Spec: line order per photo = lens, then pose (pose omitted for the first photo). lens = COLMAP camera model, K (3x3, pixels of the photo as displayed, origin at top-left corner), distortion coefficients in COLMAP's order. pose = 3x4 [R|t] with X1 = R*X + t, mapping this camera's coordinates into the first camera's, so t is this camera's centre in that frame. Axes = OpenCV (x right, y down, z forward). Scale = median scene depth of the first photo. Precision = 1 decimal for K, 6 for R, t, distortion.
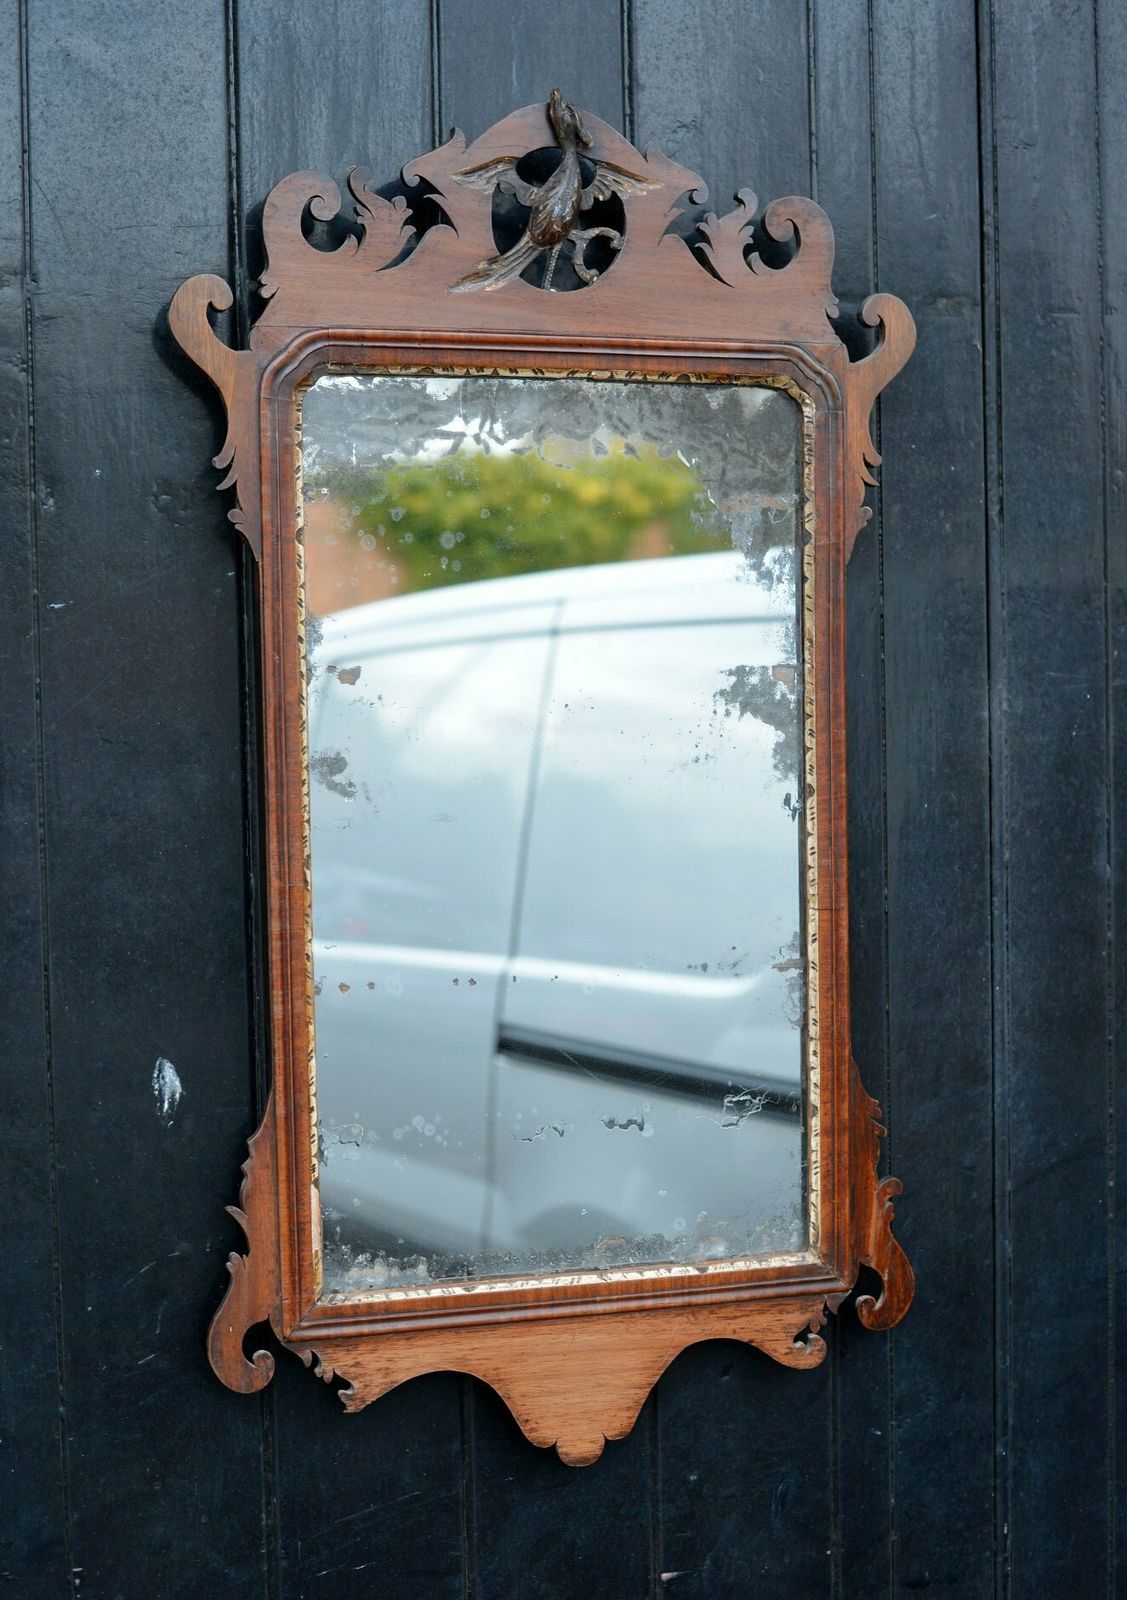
lens RADIAL K [[2471.6, 0, 561.0], [0, 2471.6, 828.1], [0, 0, 1]] dist [-0.112355, 0.068752]
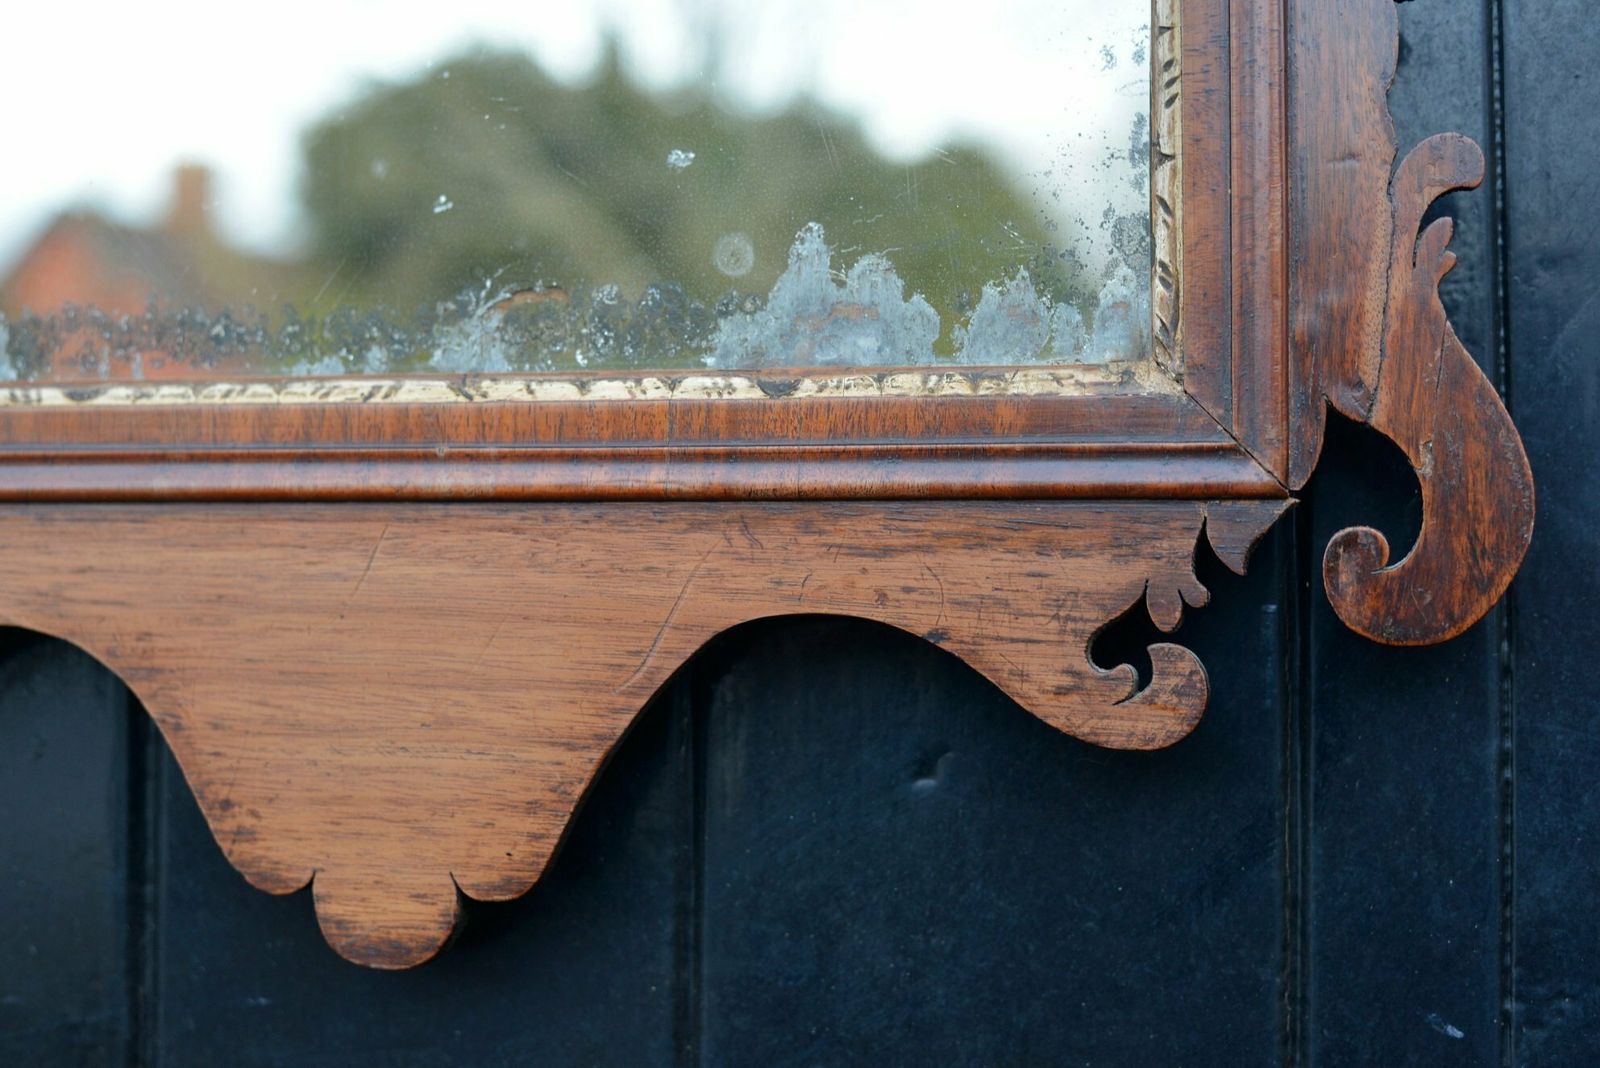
lens RADIAL K [[2410.2, 0, 800.0], [0, 2410.2, 534.0], [0, 0, 1]] dist [-0.131773, 0.067022]
pose [[0.883166, -0.001072, -0.469060, 0.211866], [-0.046780, 0.994811, -0.090352, 0.233067], [0.466723, 0.101739, 0.878532, 0.753596]]
